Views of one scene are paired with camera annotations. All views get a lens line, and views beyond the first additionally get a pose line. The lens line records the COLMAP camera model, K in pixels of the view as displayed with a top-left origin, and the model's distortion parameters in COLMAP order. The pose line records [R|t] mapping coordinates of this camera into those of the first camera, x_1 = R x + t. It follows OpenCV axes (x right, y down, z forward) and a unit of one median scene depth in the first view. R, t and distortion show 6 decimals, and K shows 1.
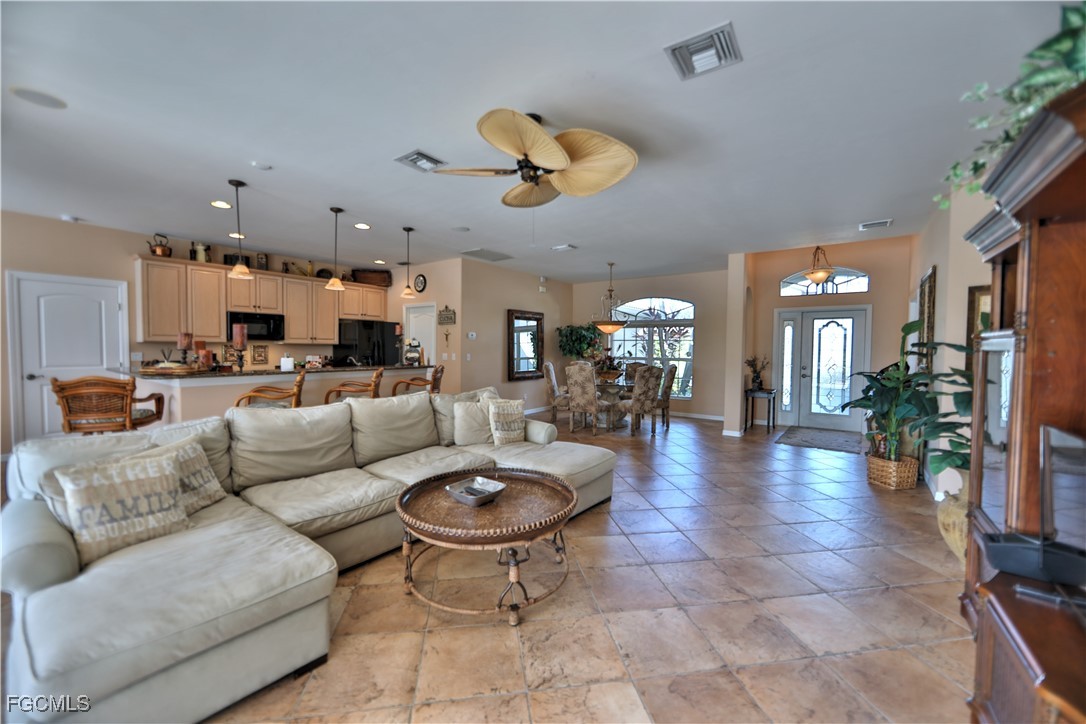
lens RADIAL K [[425.1, 0, 545.6], [0, 425.1, 363.1], [0, 0, 1]] dist [-0.013267, 0.000442]
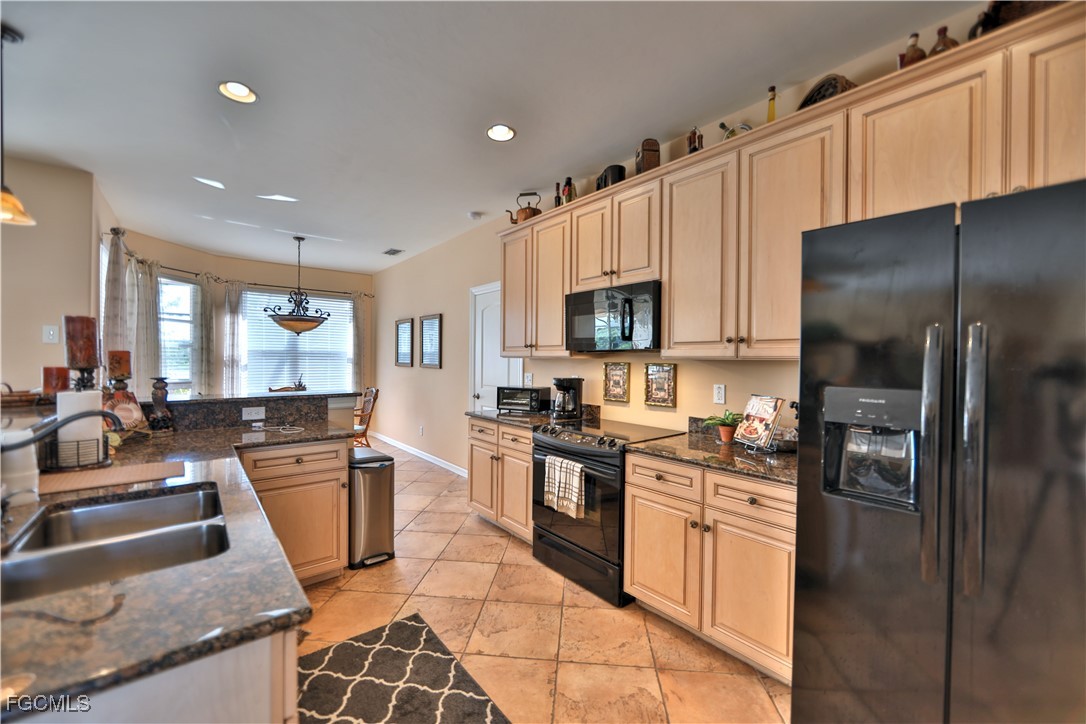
lens RADIAL K [[425.1, 0, 537.5], [0, 425.1, 361.1], [0, 0, 1]] dist [-0.013267, 0.000442]
pose [[-0.261738, -0.009115, -0.965096, -0.224471], [-0.043222, 0.999063, 0.002286, -0.037580], [0.964171, 0.042312, -0.261886, 0.926956]]
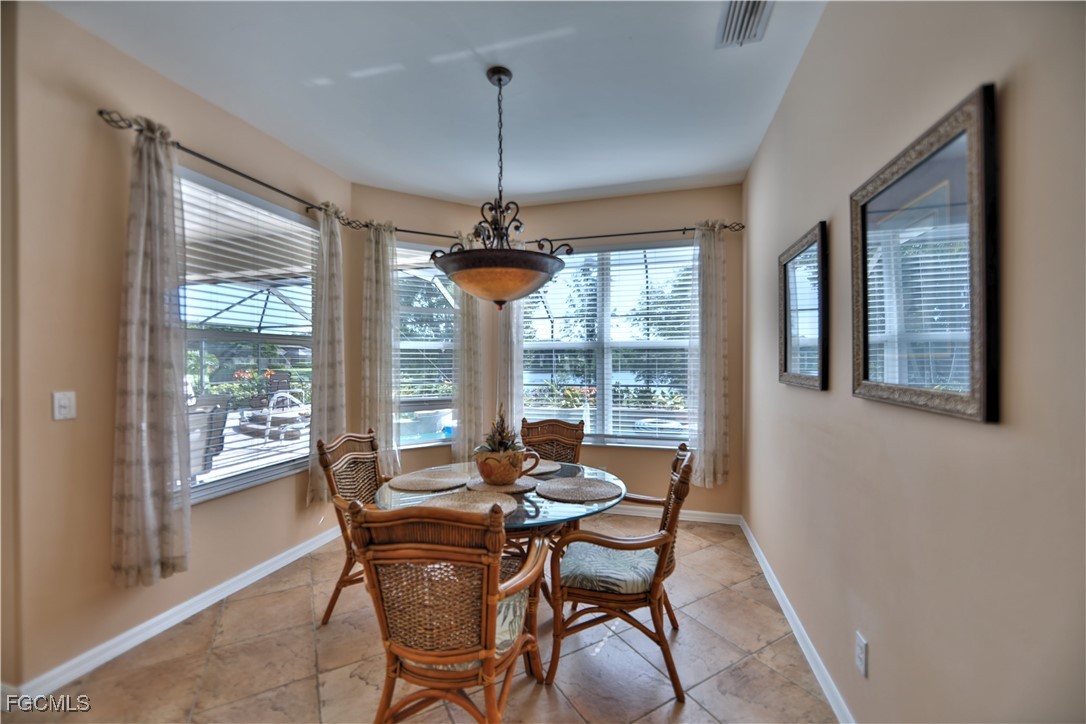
lens RADIAL K [[425.1, 0, 546.1], [0, 425.1, 360.5], [0, 0, 1]] dist [-0.013267, 0.000442]
pose [[-0.932004, -0.002331, -0.362442, -0.732784], [-0.013604, 0.999500, 0.028554, -0.035179], [0.362194, 0.031543, -0.931569, 0.634803]]
